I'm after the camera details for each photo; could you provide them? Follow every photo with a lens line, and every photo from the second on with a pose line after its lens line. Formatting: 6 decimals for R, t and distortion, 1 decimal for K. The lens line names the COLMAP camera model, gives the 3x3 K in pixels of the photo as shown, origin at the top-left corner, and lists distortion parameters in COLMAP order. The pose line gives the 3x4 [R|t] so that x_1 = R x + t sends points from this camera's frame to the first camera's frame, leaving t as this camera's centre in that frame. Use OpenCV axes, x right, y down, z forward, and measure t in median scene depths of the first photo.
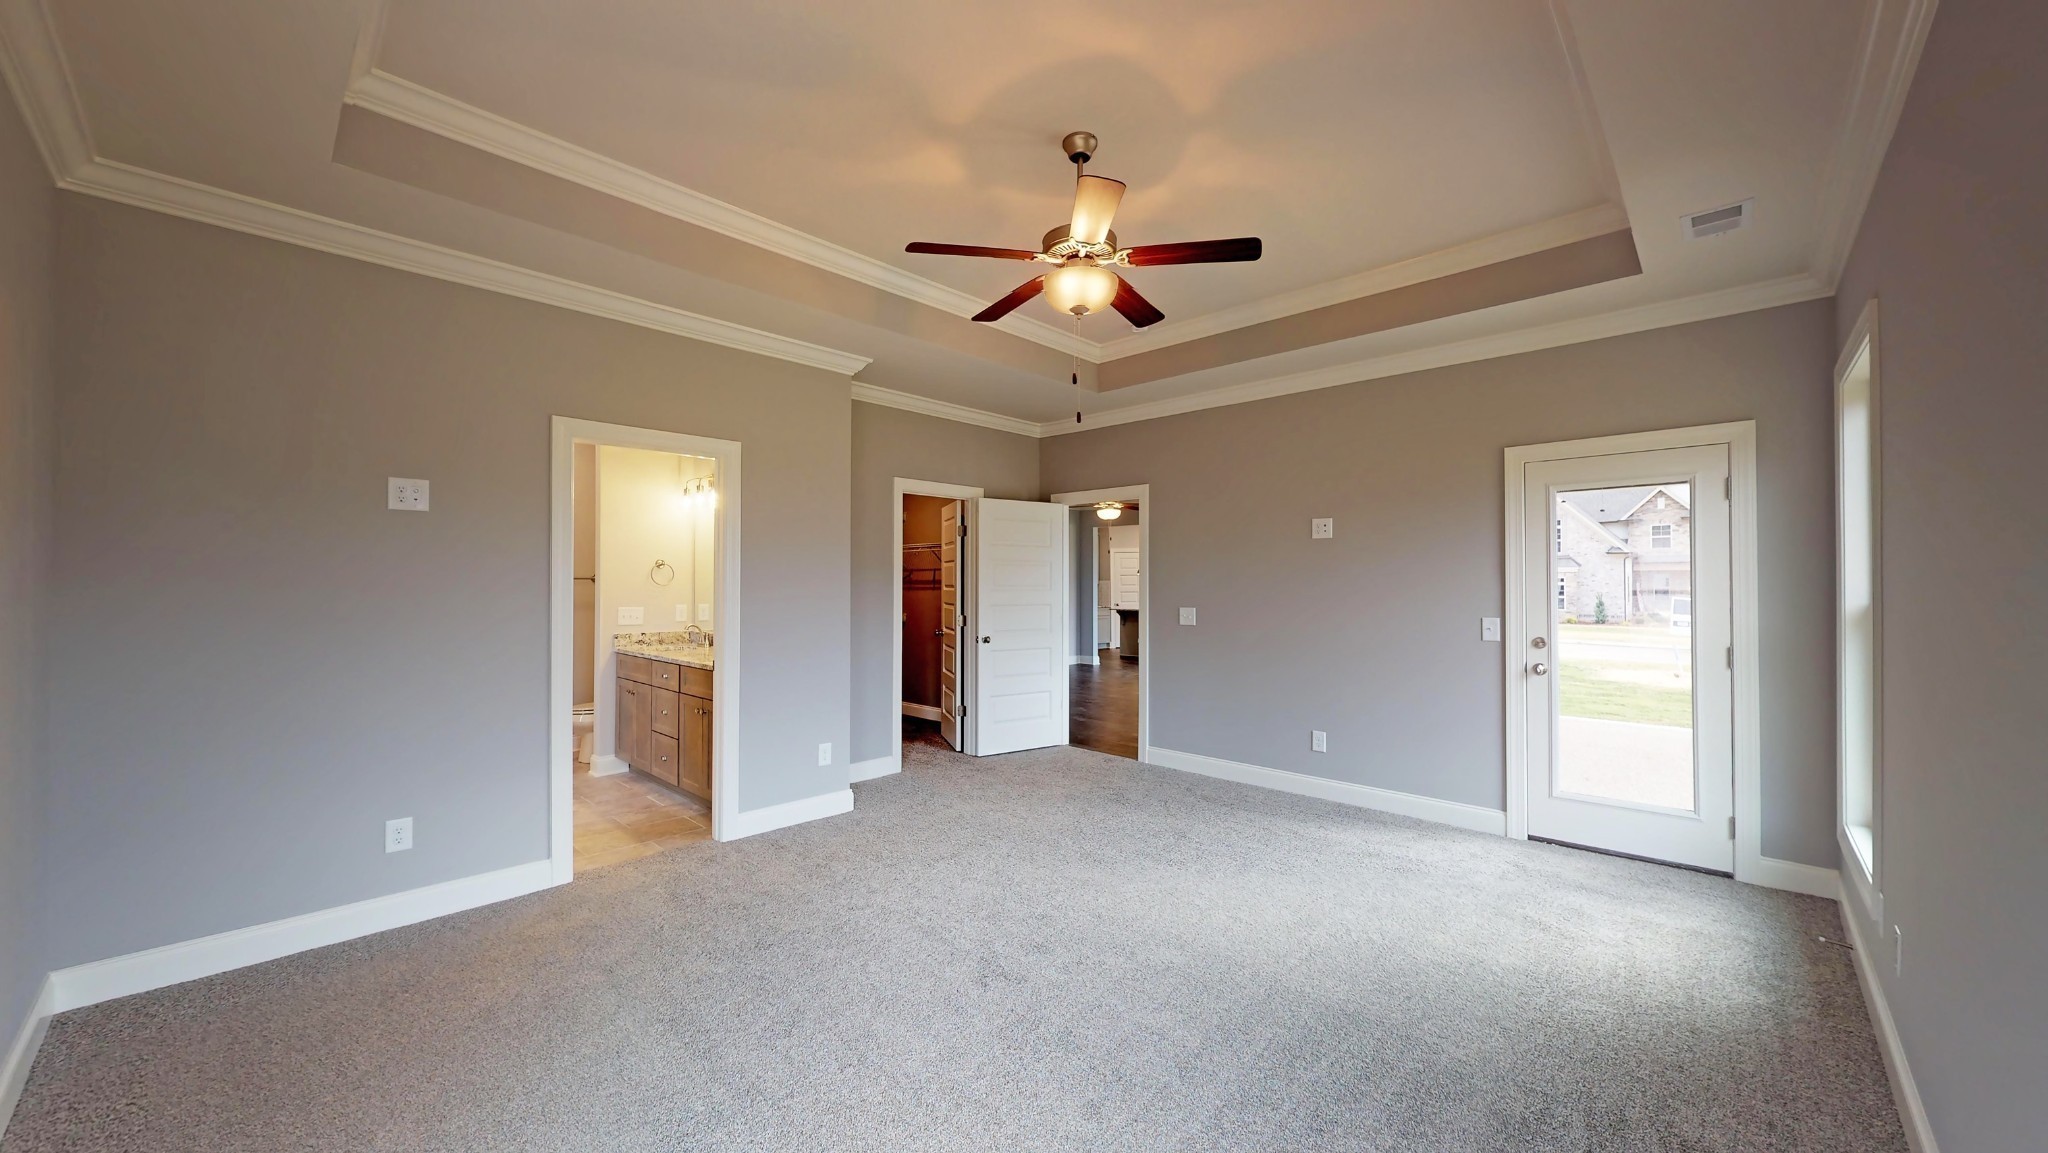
lens RADIAL K [[751.4, 0, 1020.7], [0, 751.4, 579.9], [0, 0, 1]] dist [-0.001159, 0.000018]
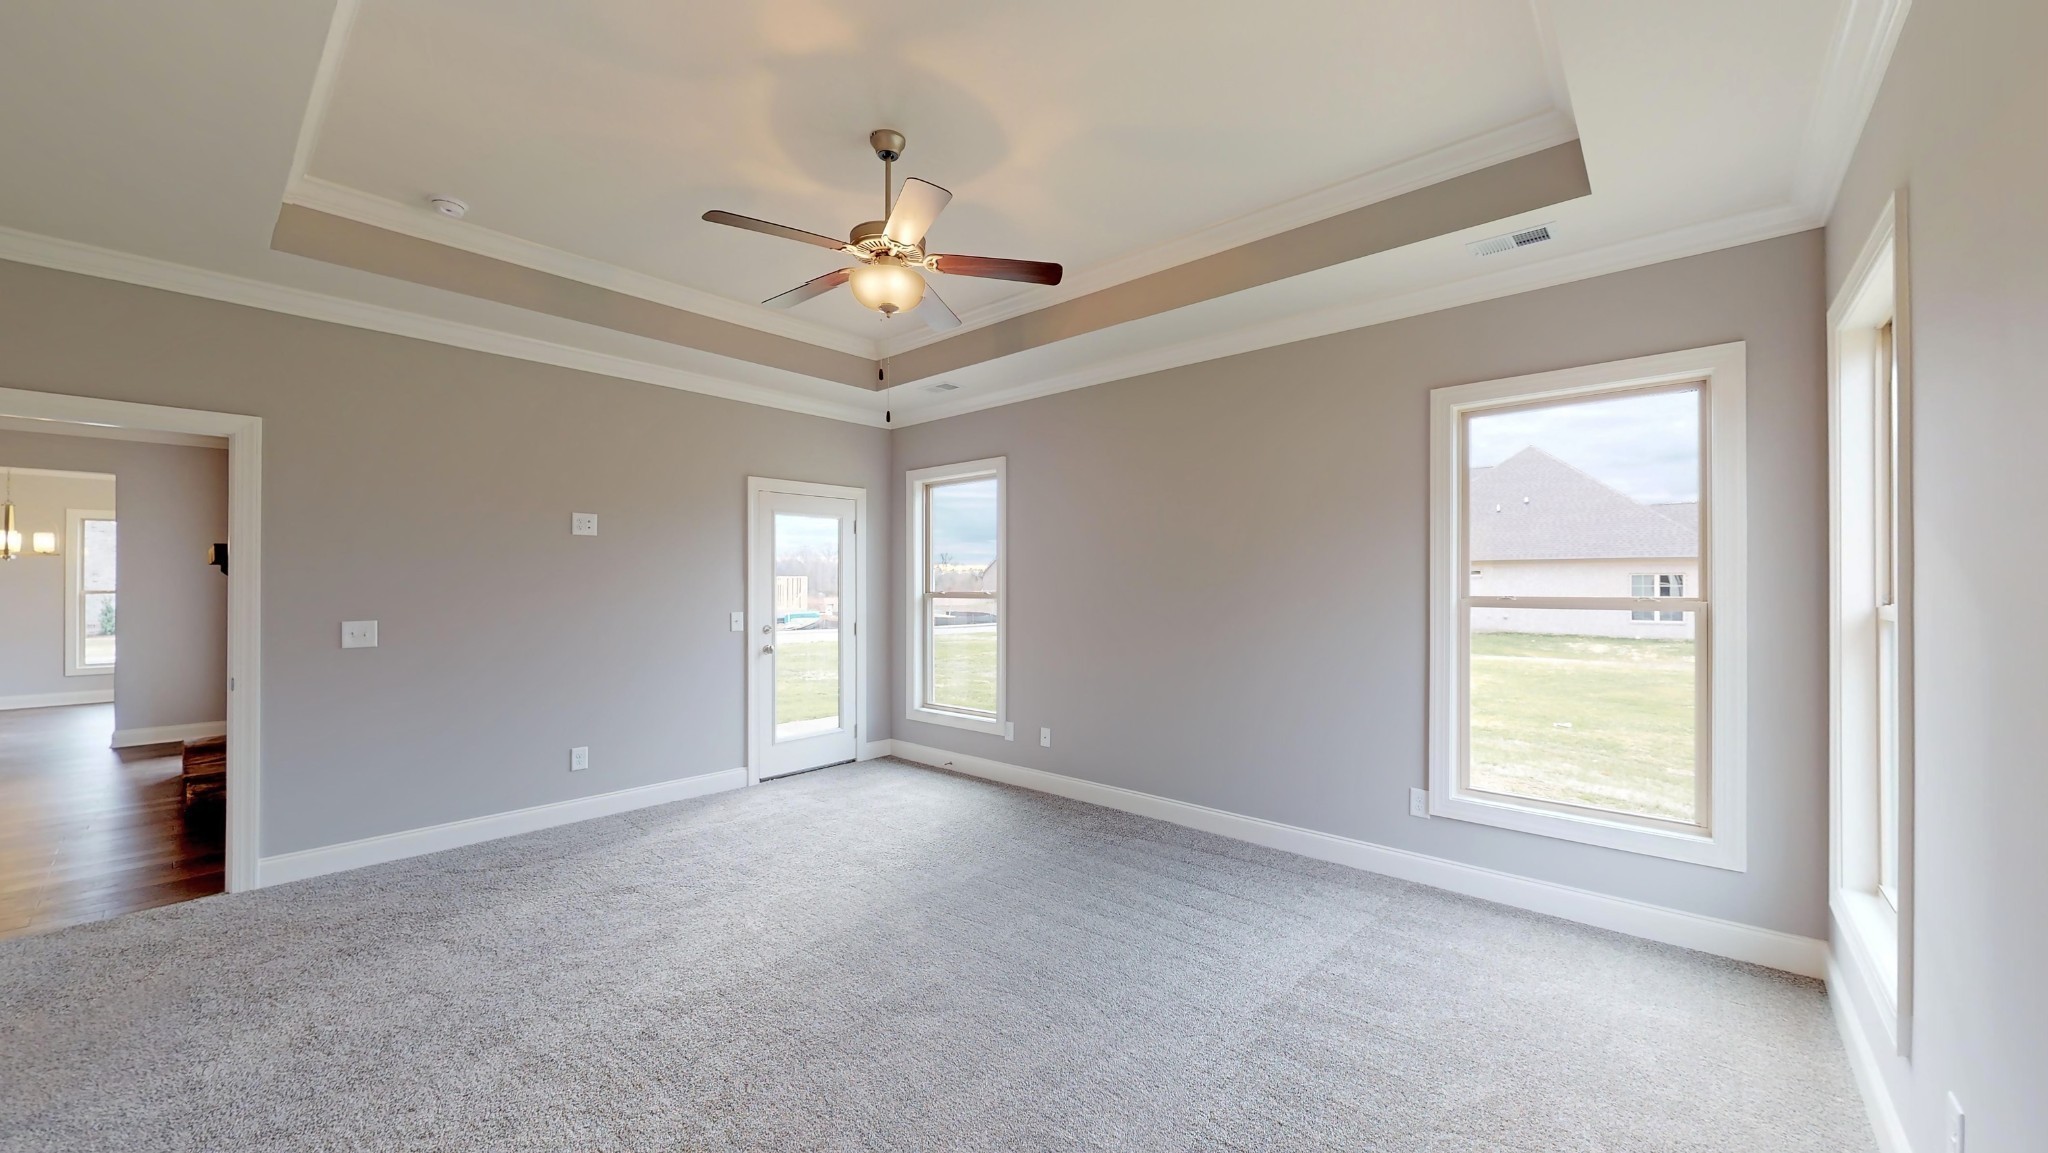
lens RADIAL K [[751.4, 0, 1020.7], [0, 751.4, 579.9], [0, 0, 1]] dist [-0.001159, 0.000018]
pose [[-0.034219, 0.005979, 0.999396, -0.631532], [-0.003643, 0.999975, -0.006107, 0.003590], [-0.999408, -0.003849, -0.034196, 0.596222]]
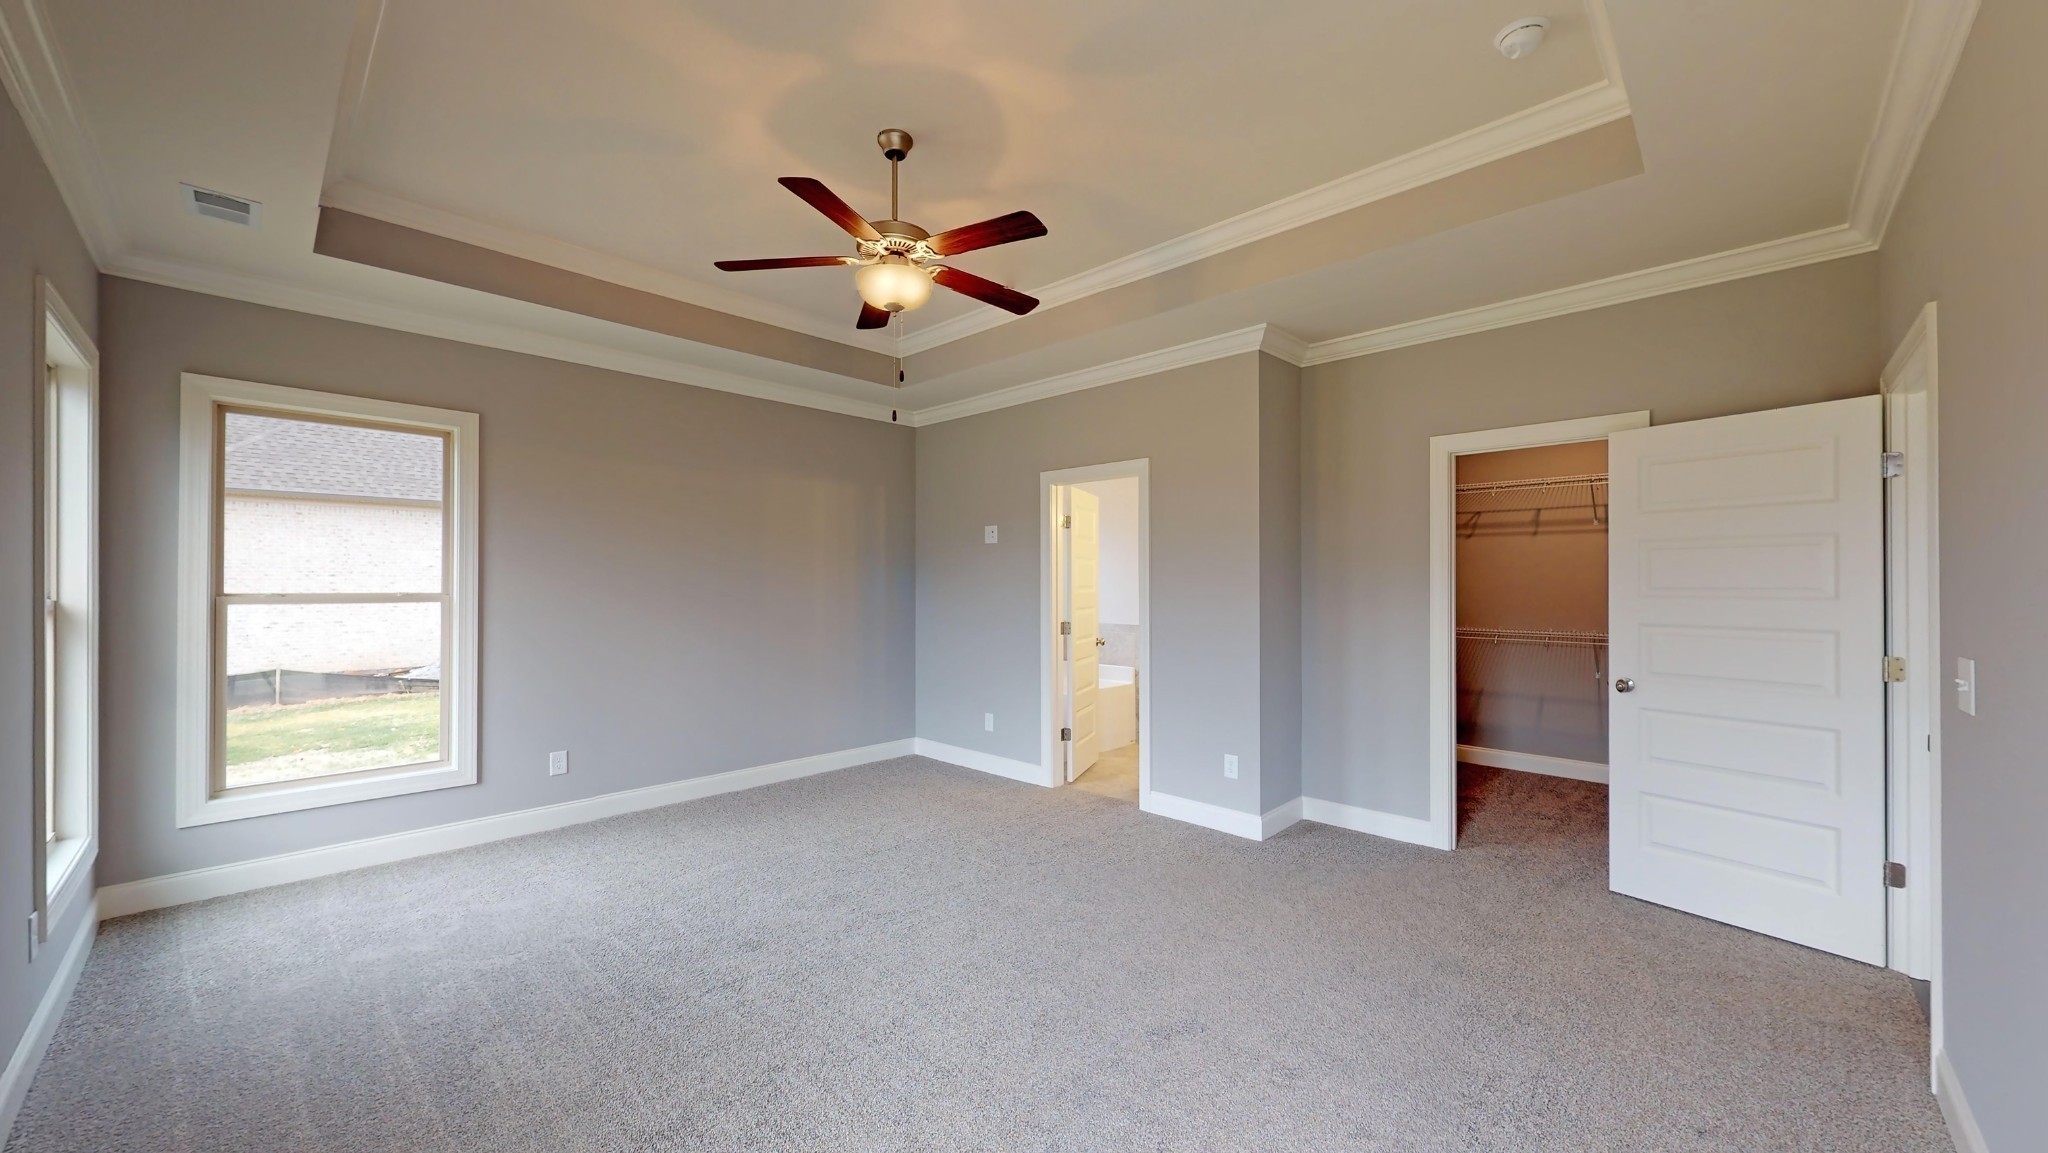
lens RADIAL K [[751.4, 0, 1020.7], [0, 751.4, 579.9], [0, 0, 1]] dist [-0.001159, 0.000018]
pose [[-0.008856, -0.008020, -0.999929, 0.740106], [0.001608, 0.999966, -0.008035, 0.007243], [0.999959, -0.001679, -0.008843, 0.812843]]
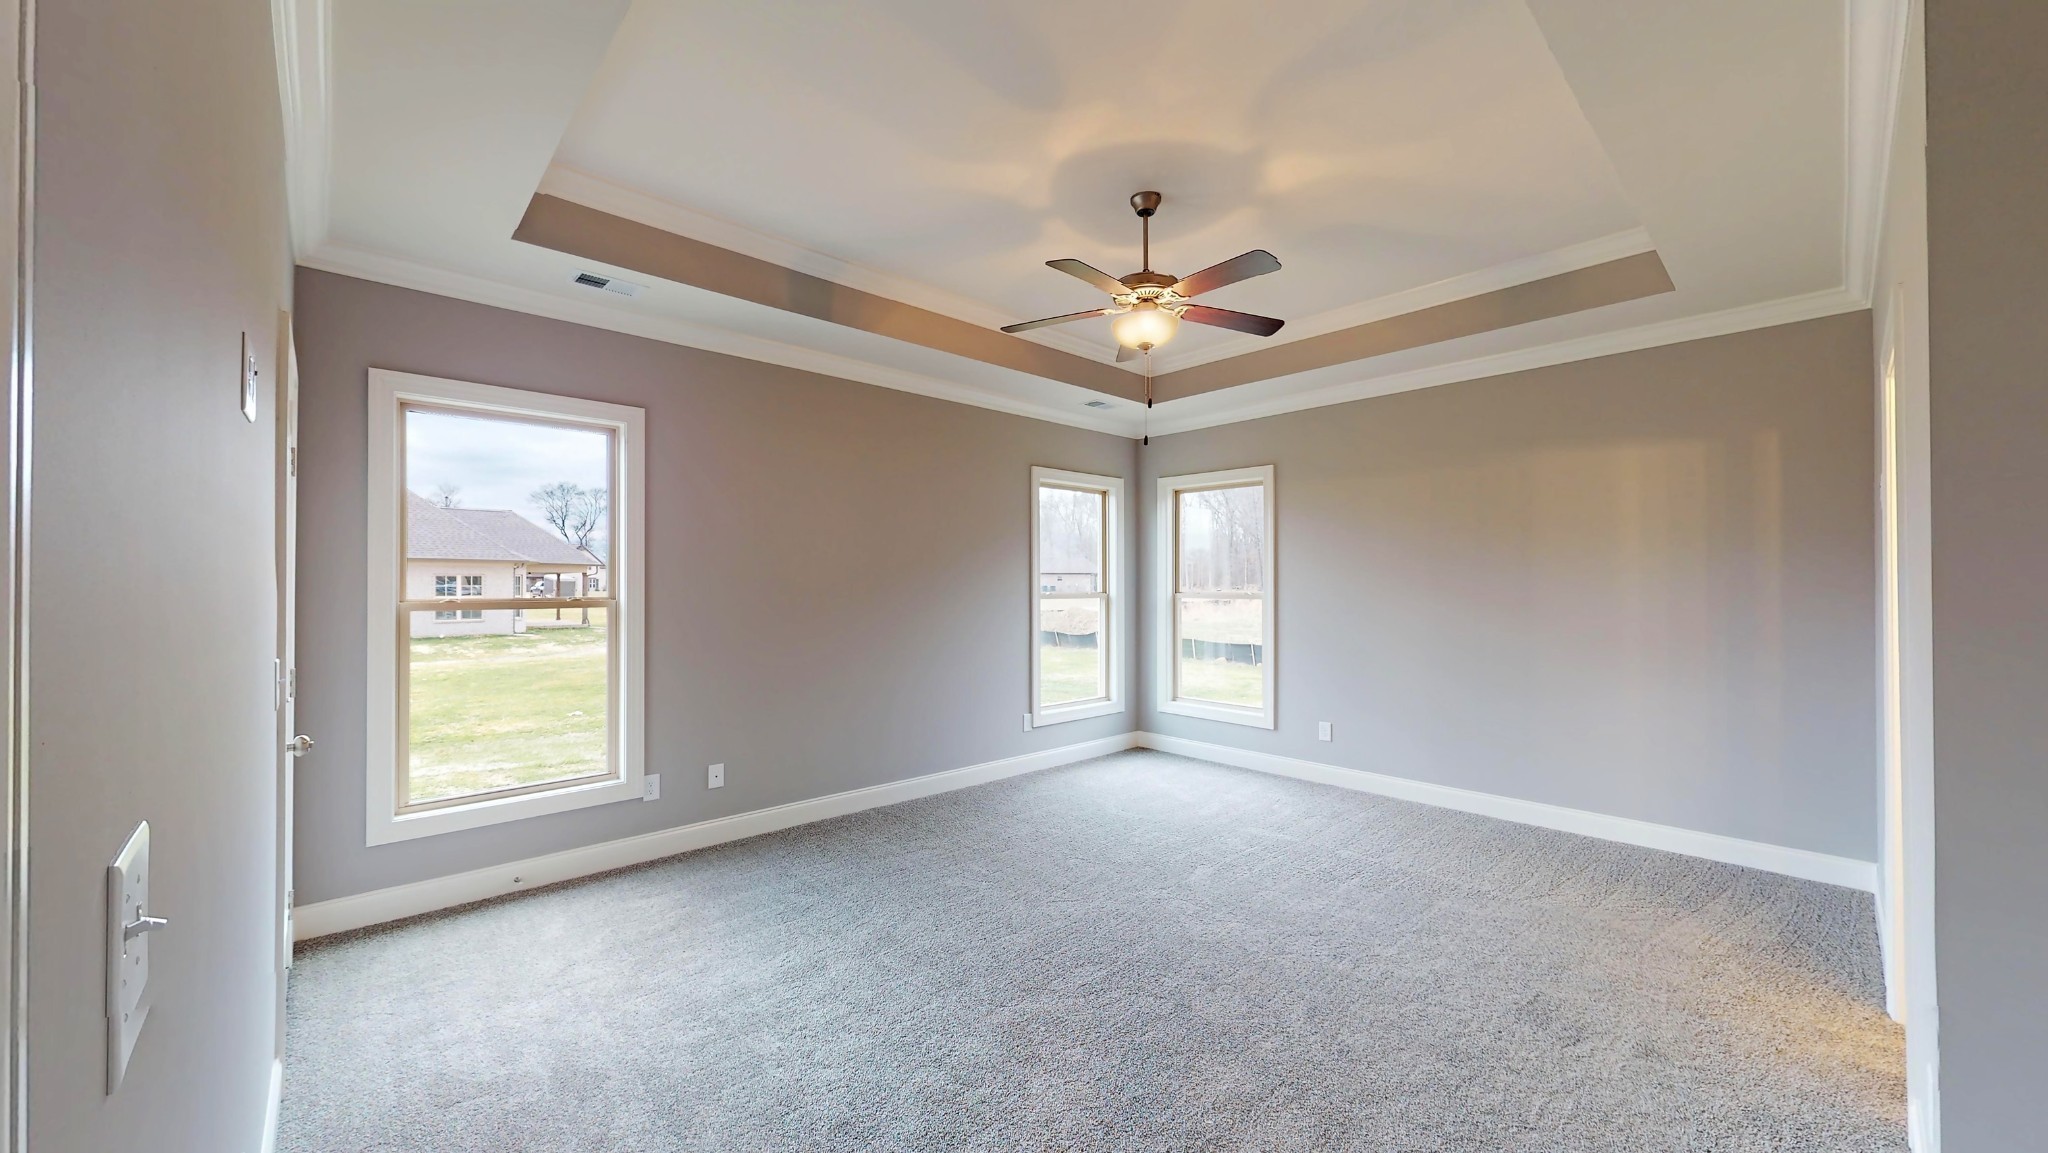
lens RADIAL K [[751.4, 0, 1020.7], [0, 751.4, 579.9], [0, 0, 1]] dist [-0.001159, 0.000018]
pose [[-0.997828, 0.001776, 0.065854, 0.134087], [0.001202, 0.999961, -0.008753, 0.003509], [-0.065867, -0.008655, -0.997791, 1.484386]]
